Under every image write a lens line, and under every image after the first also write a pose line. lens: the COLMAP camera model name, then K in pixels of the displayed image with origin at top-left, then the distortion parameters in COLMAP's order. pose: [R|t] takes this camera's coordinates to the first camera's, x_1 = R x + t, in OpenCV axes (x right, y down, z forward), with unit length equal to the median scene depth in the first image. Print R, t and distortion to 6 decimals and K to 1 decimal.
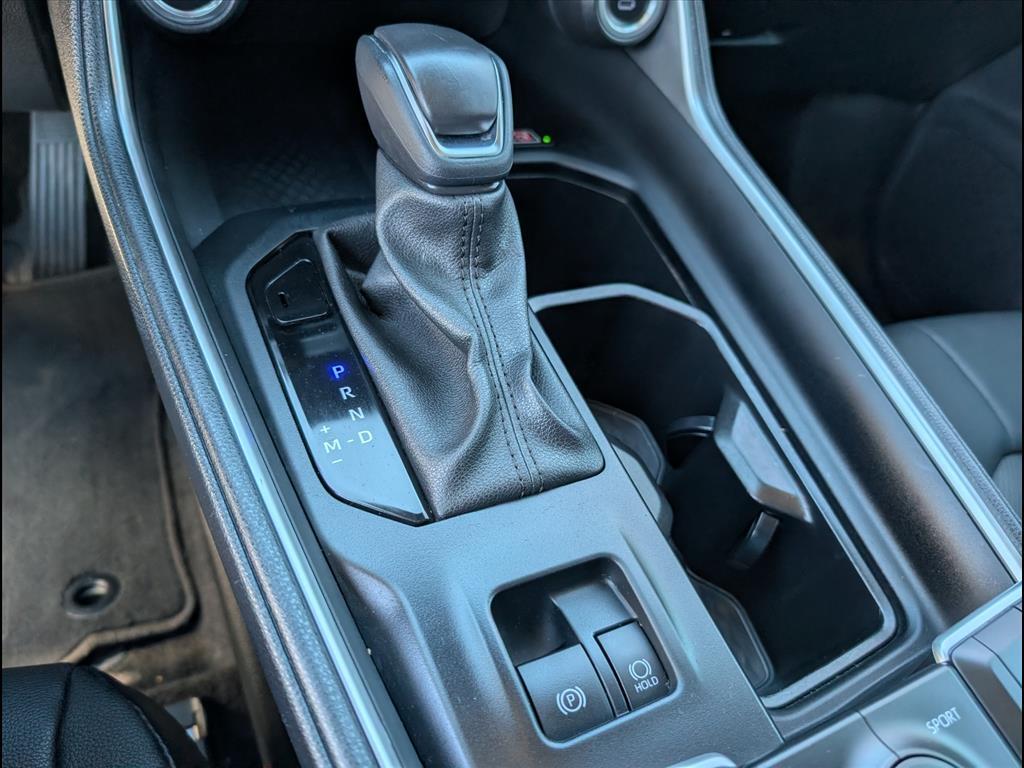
lens RADIAL K [[781.2, 0, 512.0], [0, 781.2, 384.0], [0, 0, 1]] dist [-0.010063, -0.000612]
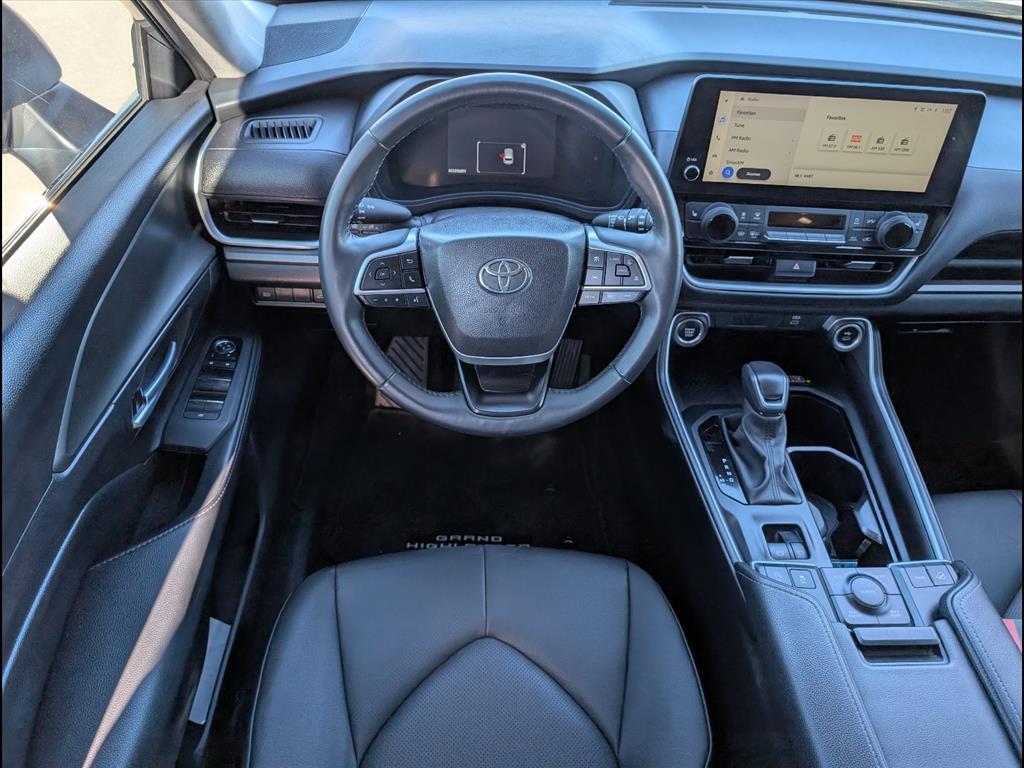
lens RADIAL K [[781.2, 0, 512.0], [0, 781.2, 384.0], [0, 0, 1]] dist [-0.010063, -0.000612]
pose [[0.933155, 0.135156, -0.333098, 0.003153], [-0.182802, 0.976285, -0.115980, 0.205219], [0.309523, 0.169118, 0.935732, -2.326079]]
